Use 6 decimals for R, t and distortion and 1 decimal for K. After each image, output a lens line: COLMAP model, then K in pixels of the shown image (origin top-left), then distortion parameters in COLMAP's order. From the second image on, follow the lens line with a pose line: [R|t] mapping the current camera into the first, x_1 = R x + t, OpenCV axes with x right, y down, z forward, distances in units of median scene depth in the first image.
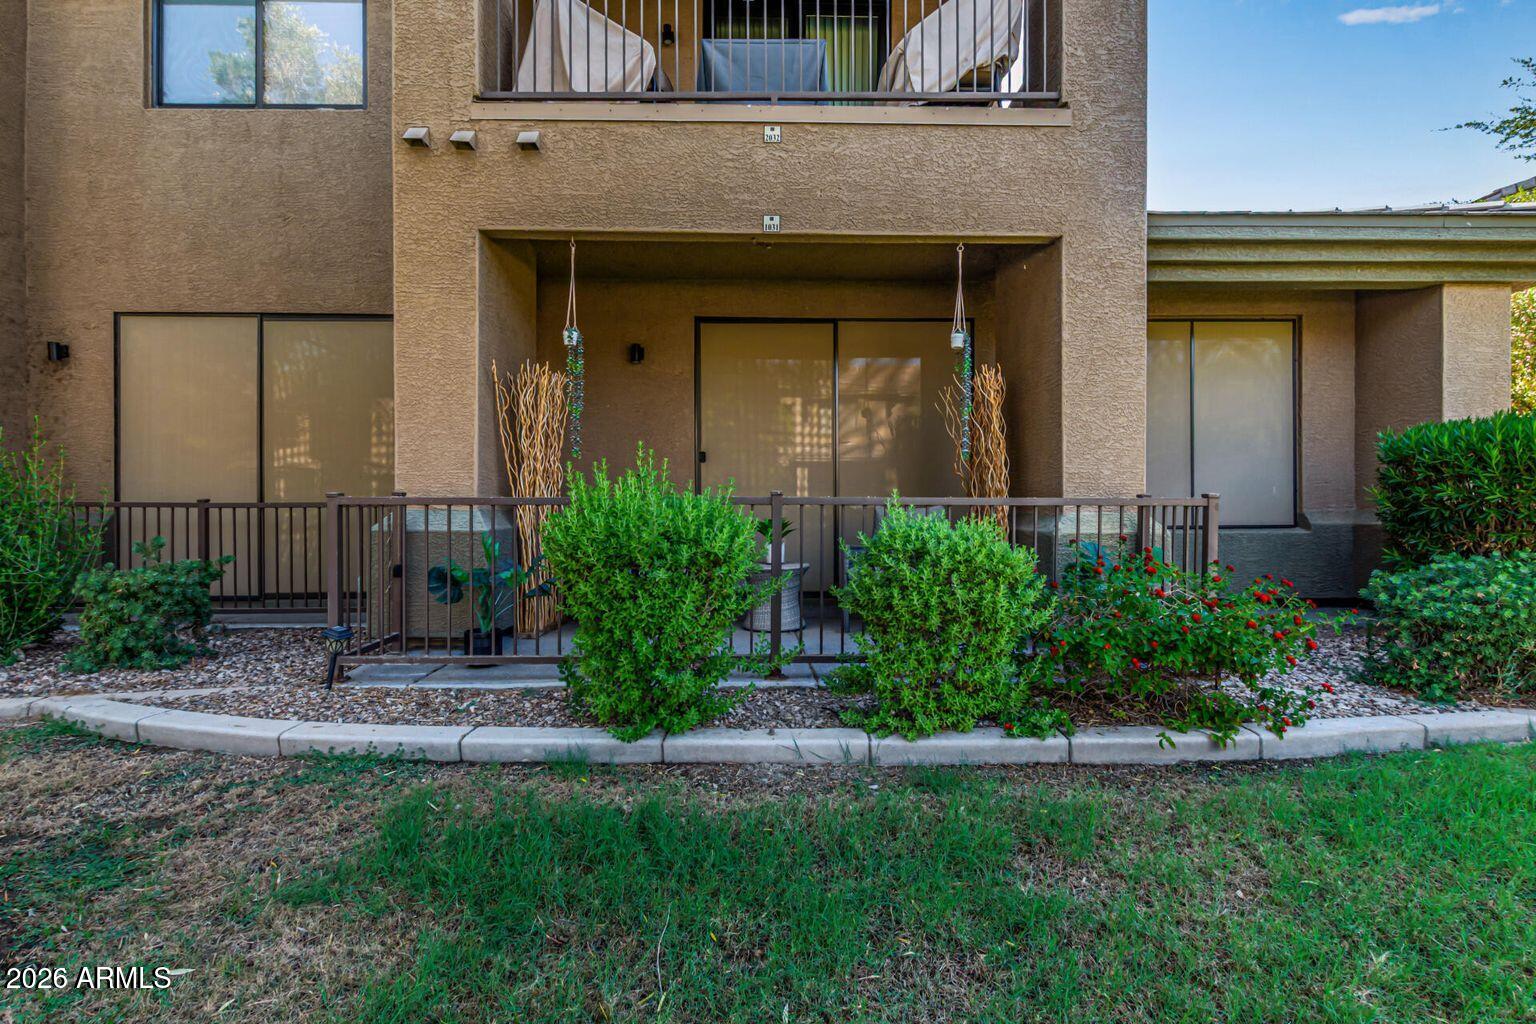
lens RADIAL K [[709.9, 0, 767.8], [0, 709.9, 512.2], [0, 0, 1]] dist [0.000292, -0.000499]
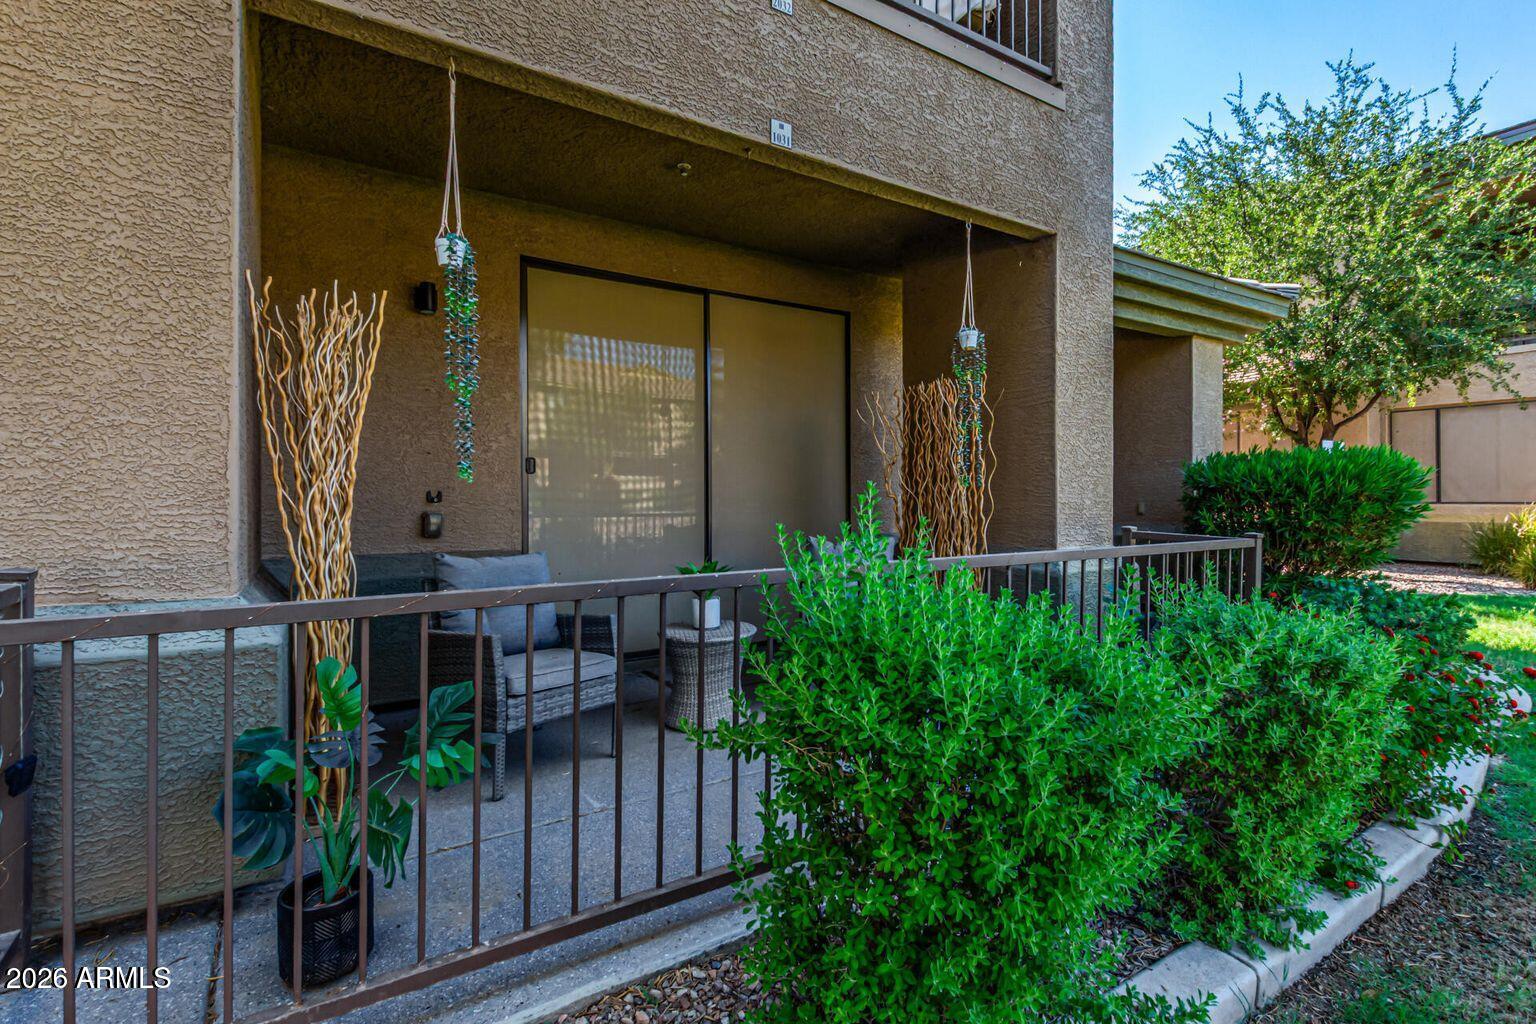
lens RADIAL K [[709.9, 0, 769.2], [0, 709.9, 502.8], [0, 0, 1]] dist [0.000292, -0.000499]
pose [[0.859040, -0.006067, 0.511872, -0.345854], [0.004957, 0.999981, 0.003533, -0.061185], [-0.511884, -0.000498, 0.859054, 0.429512]]
